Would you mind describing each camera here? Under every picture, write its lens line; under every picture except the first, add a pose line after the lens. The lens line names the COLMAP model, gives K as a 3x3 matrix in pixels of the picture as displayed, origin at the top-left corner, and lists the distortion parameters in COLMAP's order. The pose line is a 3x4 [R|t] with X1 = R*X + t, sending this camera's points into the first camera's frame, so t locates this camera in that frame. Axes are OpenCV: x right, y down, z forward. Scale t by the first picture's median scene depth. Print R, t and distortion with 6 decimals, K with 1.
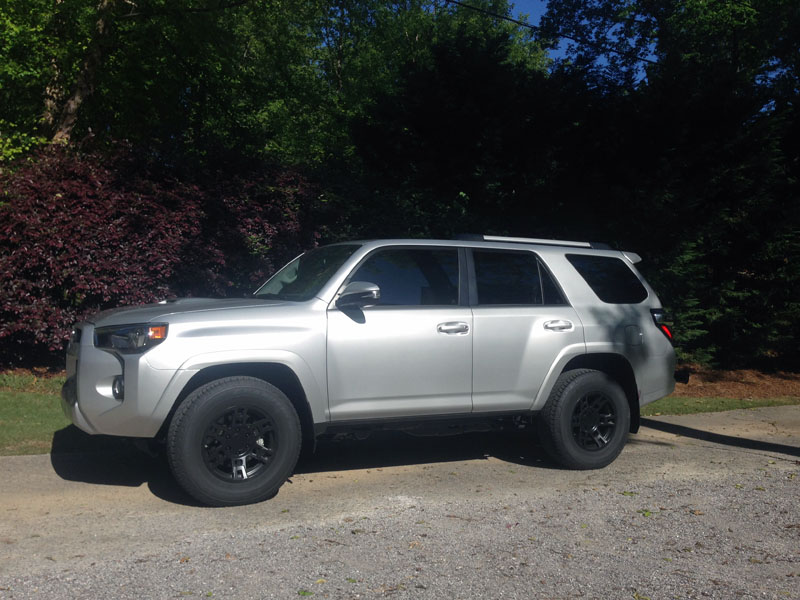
lens RADIAL K [[746.5, 0, 414.0], [0, 746.5, 299.8], [0, 0, 1]] dist [0.060463, 0.000000]
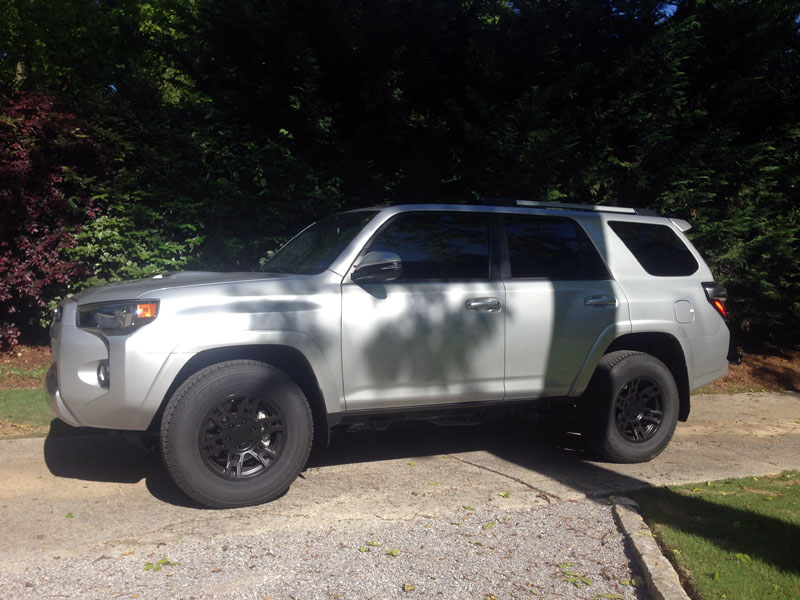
lens RADIAL K [[746.5, 0, 406.9], [0, 746.5, 301.7], [0, 0, 1]] dist [0.060463, 0.000000]
pose [[0.999706, -0.001824, -0.024167, -0.018645], [0.002706, 0.999329, 0.036514, 0.002135], [0.024084, -0.036568, 0.999041, 0.129815]]
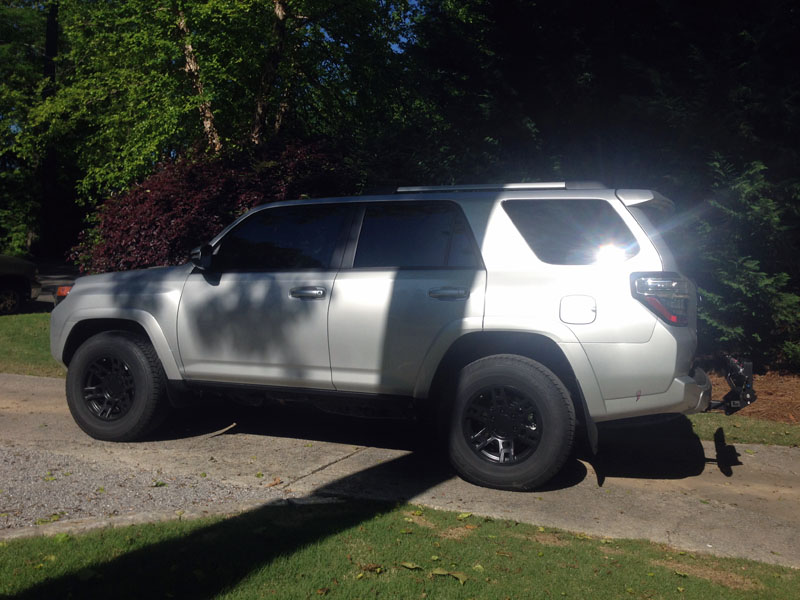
lens RADIAL K [[746.5, 0, 402.7], [0, 746.5, 294.3], [0, 0, 1]] dist [0.060463, 0.000000]
pose [[0.662424, 0.004152, -0.749118, 0.893097], [-0.003147, 0.999991, 0.002759, 0.040168], [0.749123, 0.000530, 0.662431, 0.541082]]
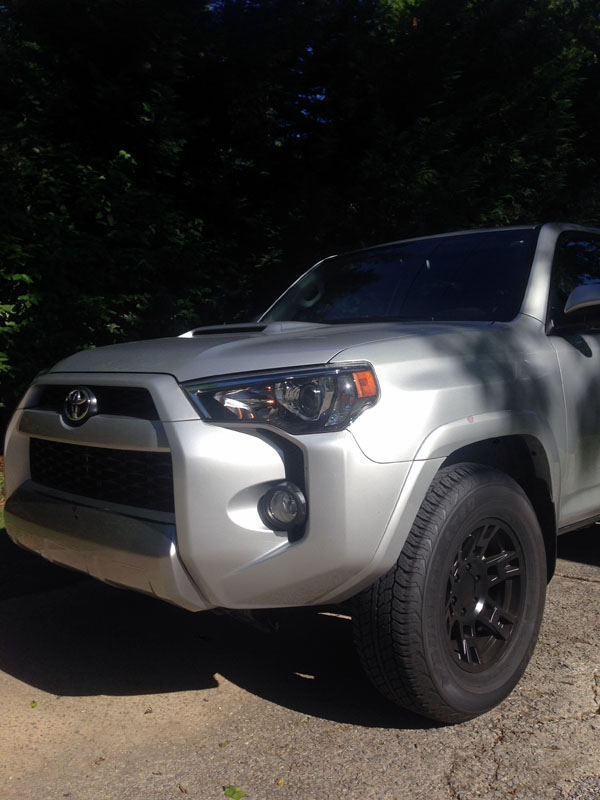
lens RADIAL K [[746.5, 0, 300.9], [0, 746.5, 399.1], [0, 0, 1]] dist [0.060463, 0.000000]
pose [[0.953291, -0.045599, 0.298590, -0.481799], [0.028171, 0.997652, 0.062418, 0.021539], [-0.300735, -0.051091, 0.952338, 0.531941]]
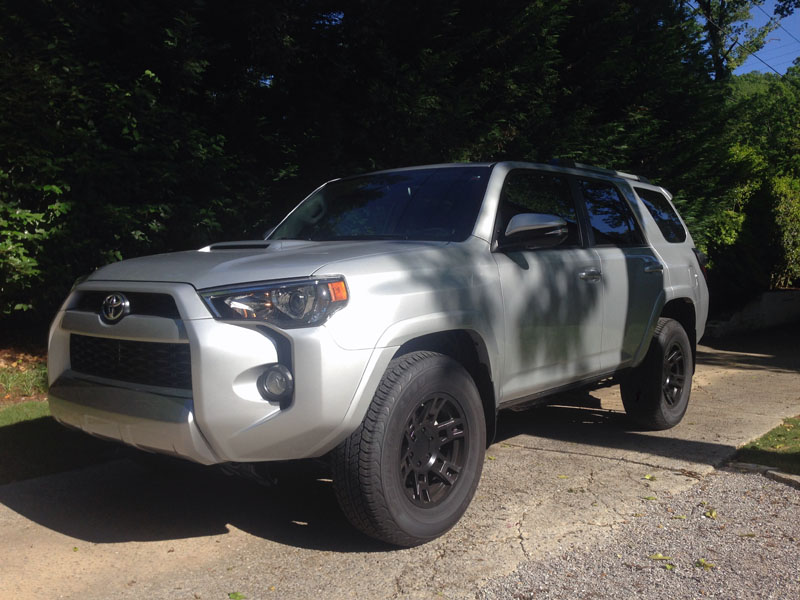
lens RADIAL K [[746.5, 0, 407.7], [0, 746.5, 294.0], [0, 0, 1]] dist [0.060463, 0.000000]
pose [[0.917673, -0.041863, 0.395125, -0.497406], [0.020849, 0.998138, 0.057330, 0.010481], [-0.396789, -0.044372, 0.916837, 0.377909]]
